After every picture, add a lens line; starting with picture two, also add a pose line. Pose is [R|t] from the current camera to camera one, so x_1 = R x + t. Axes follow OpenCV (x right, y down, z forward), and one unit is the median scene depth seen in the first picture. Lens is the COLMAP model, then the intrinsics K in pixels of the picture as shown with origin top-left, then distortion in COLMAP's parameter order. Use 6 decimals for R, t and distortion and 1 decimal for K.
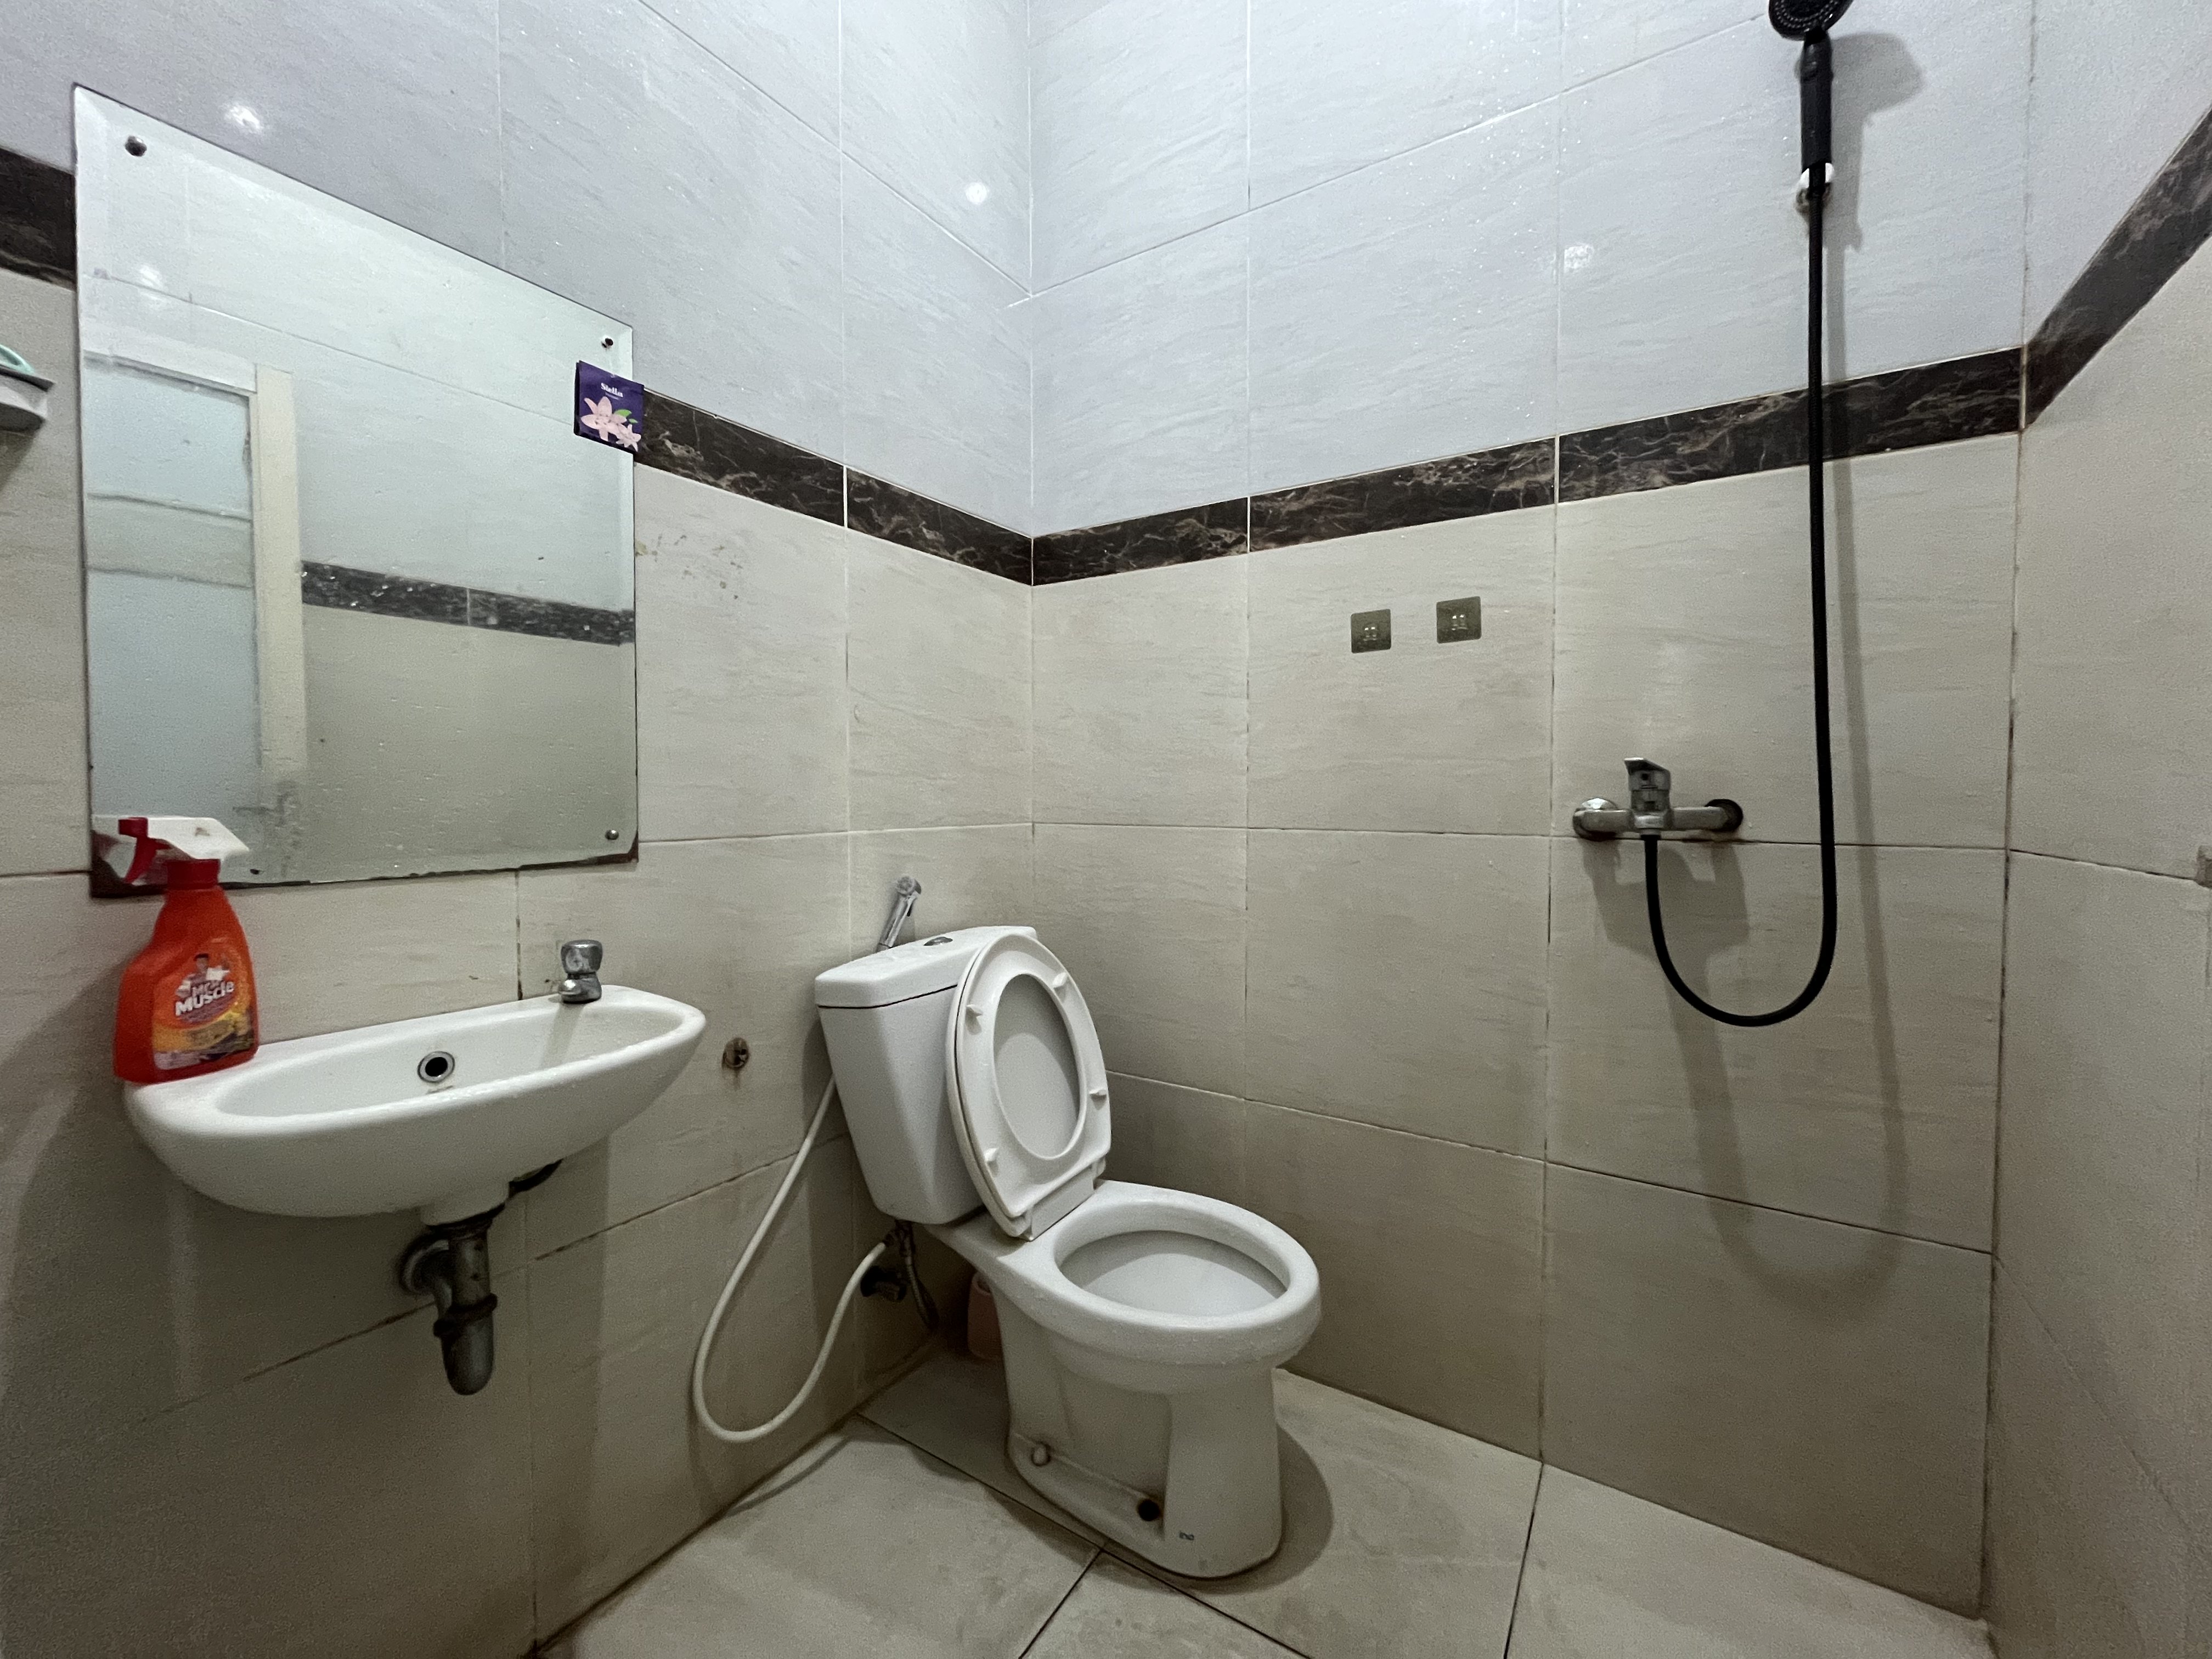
lens RADIAL K [[894.0, 0, 1102.8], [0, 894.0, 817.7], [0, 0, 1]] dist [-0.000692, -0.000094]
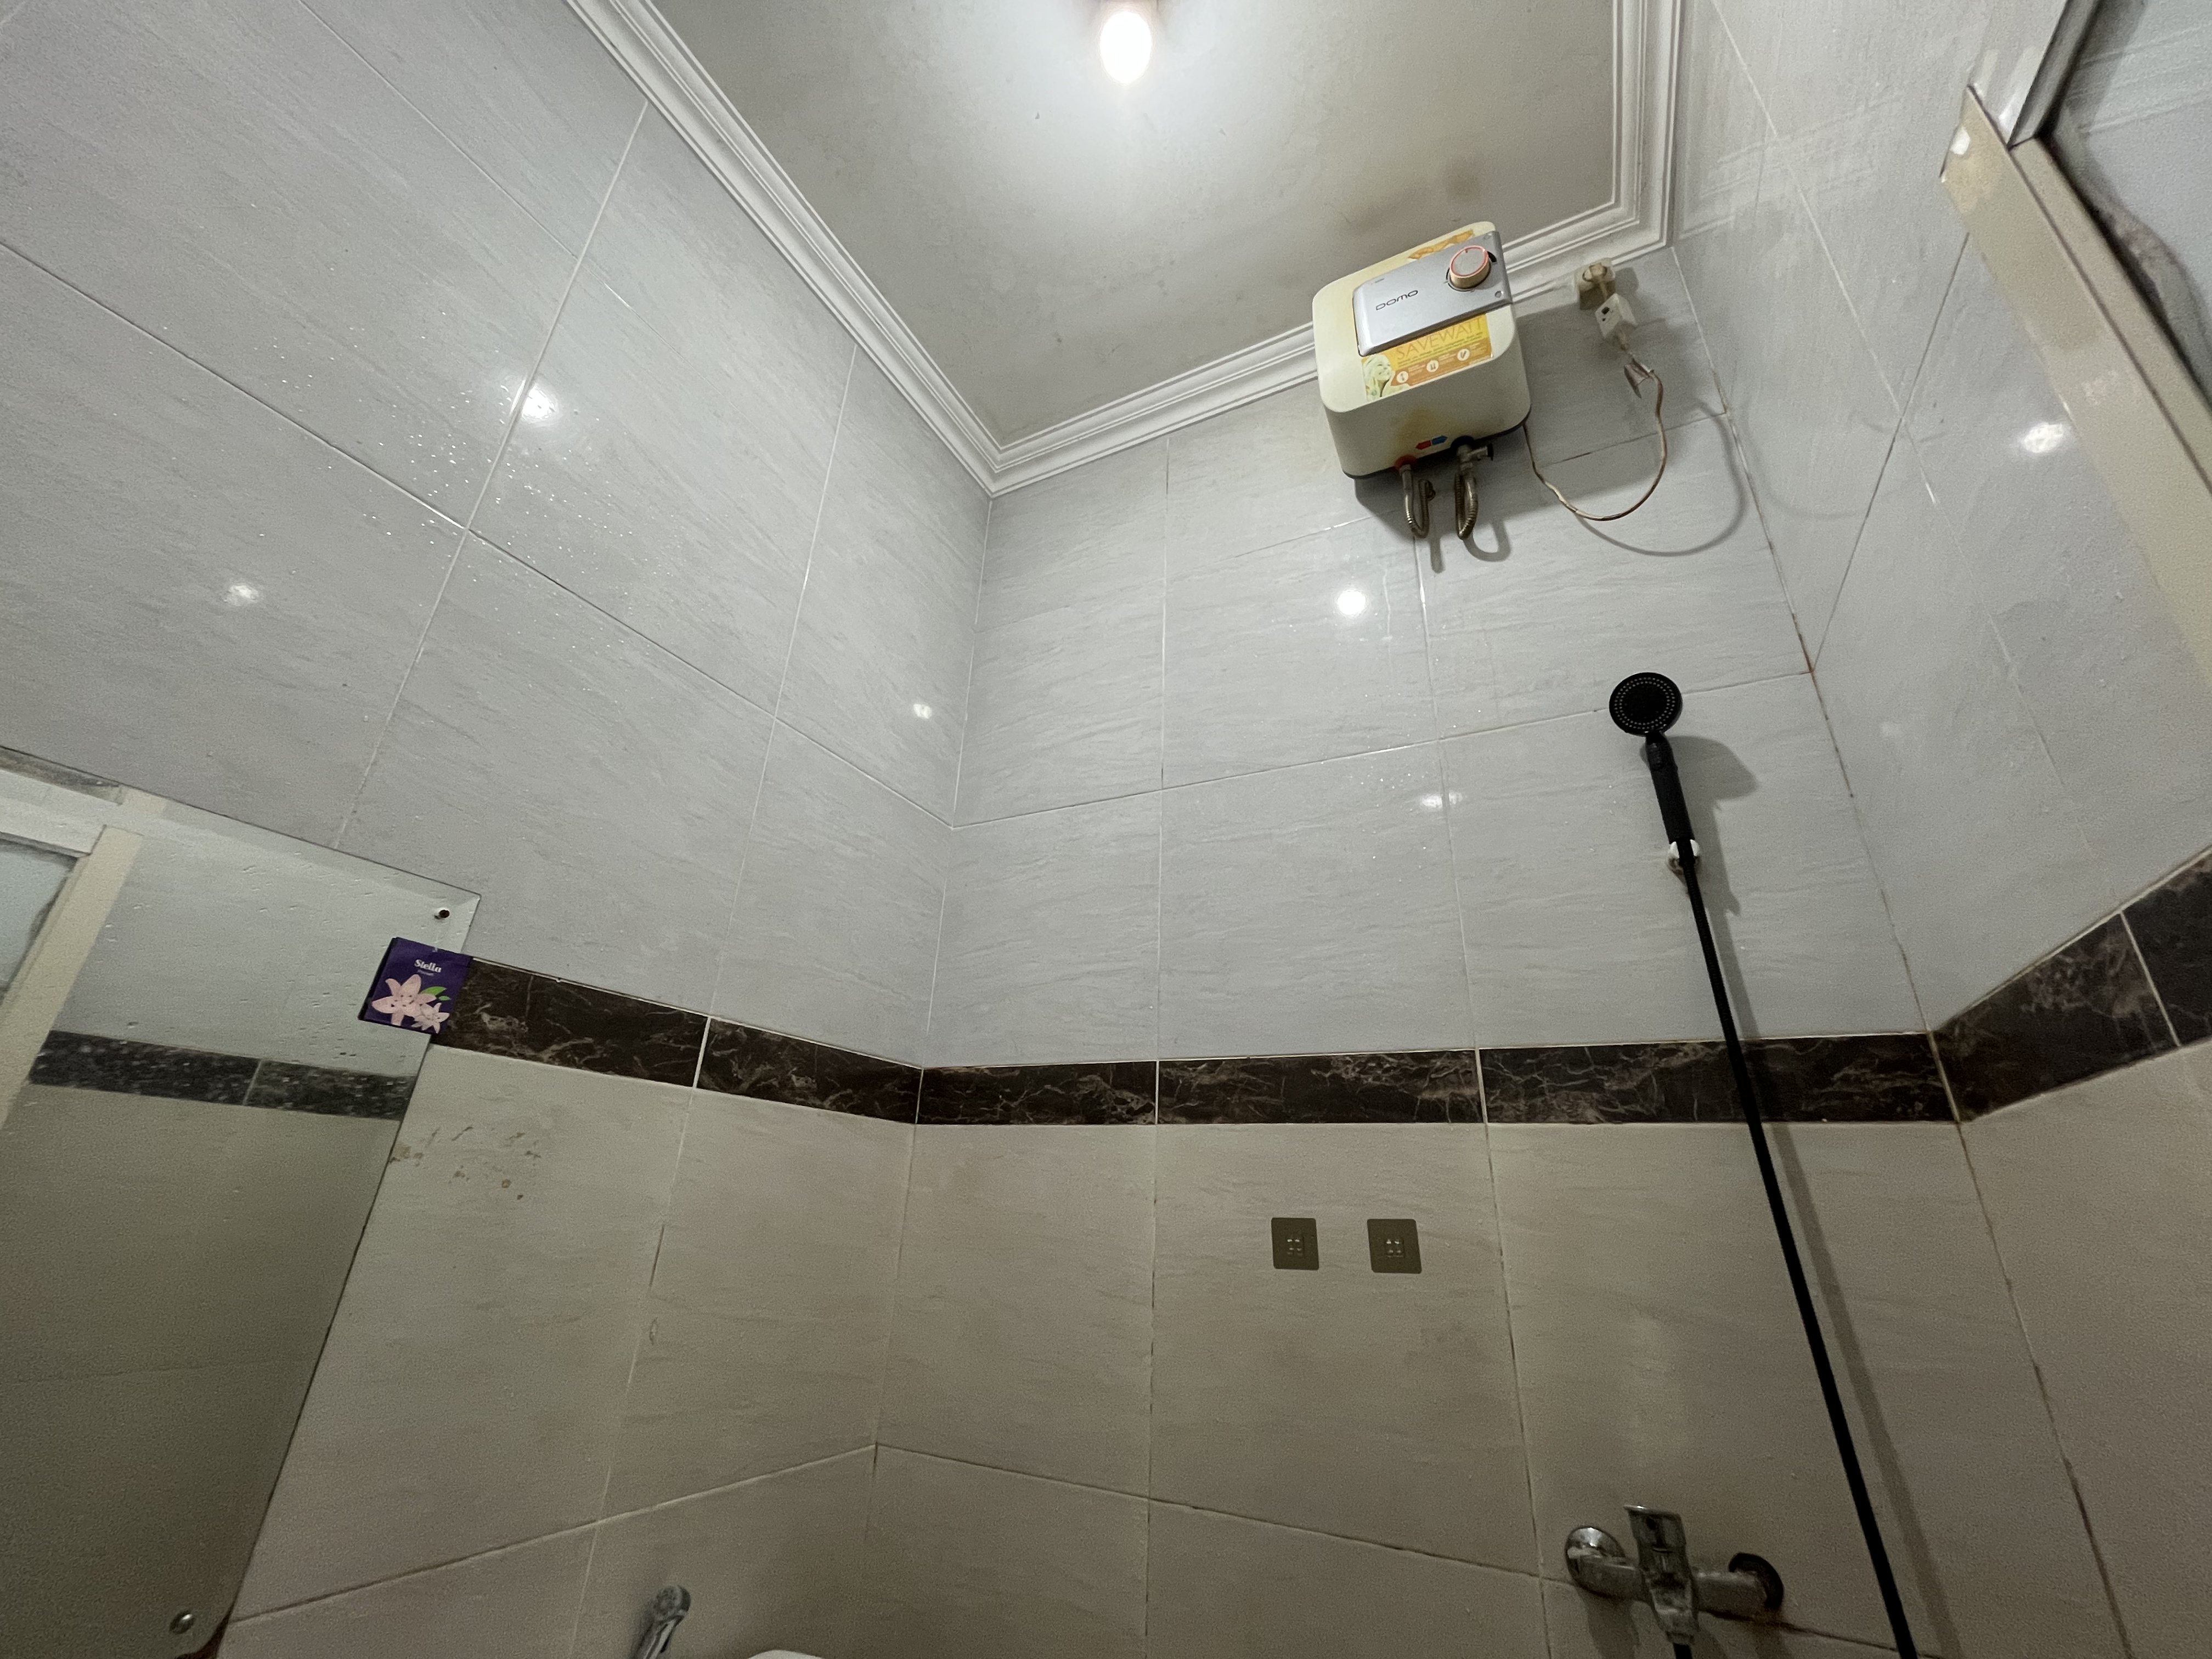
lens RADIAL K [[894.0, 0, 1102.8], [0, 894.0, 817.7], [0, 0, 1]] dist [-0.000692, -0.000094]
pose [[0.994081, 0.081503, 0.071832, 0.023462], [-0.042600, 0.900676, -0.432398, -0.218337], [-0.099939, 0.426779, 0.898817, 0.077635]]
